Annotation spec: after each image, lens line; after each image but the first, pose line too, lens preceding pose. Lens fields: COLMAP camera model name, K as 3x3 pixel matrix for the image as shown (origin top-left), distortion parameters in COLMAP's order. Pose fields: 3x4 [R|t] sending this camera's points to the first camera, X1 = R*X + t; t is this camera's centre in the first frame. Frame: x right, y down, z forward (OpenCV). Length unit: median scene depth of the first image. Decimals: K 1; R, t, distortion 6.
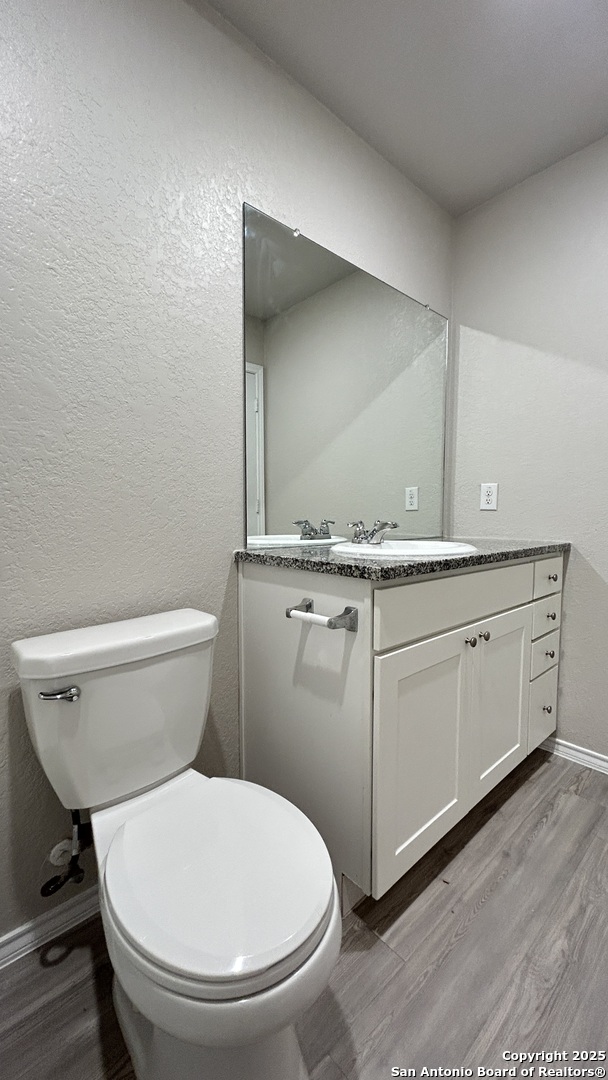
lens RADIAL K [[434.1, 0, 313.8], [0, 434.1, 542.9], [0, 0, 1]] dist [0.008140, -0.001038]
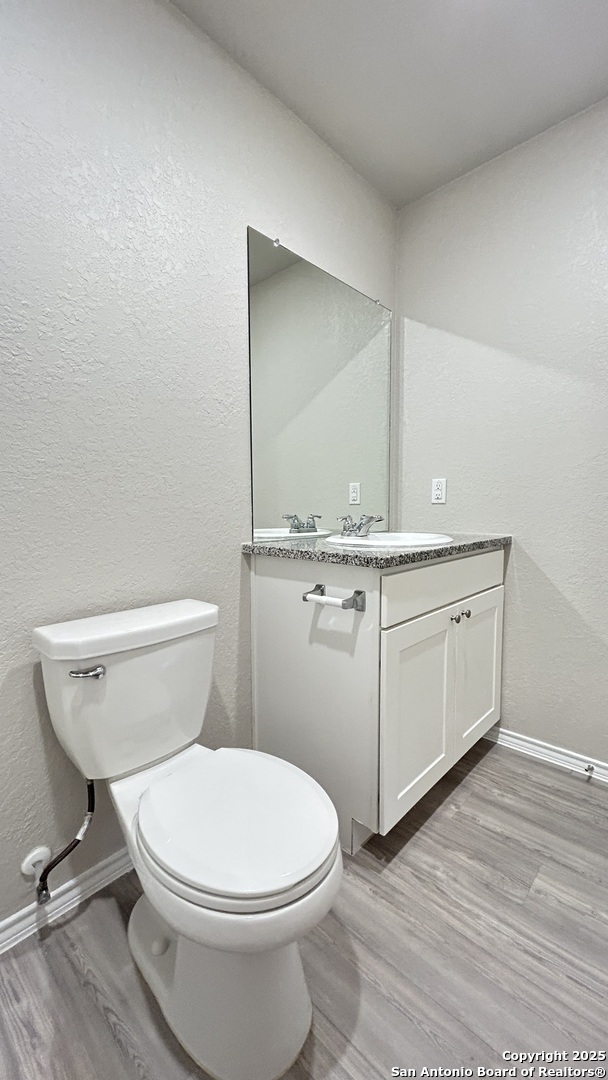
lens RADIAL K [[434.1, 0, 294.6], [0, 434.1, 539.2], [0, 0, 1]] dist [0.008140, -0.001038]
pose [[0.998155, -0.006151, 0.060411, -0.114701], [0.005793, 0.999965, 0.006094, 0.002380], [-0.060447, -0.005733, 0.998155, -0.113906]]
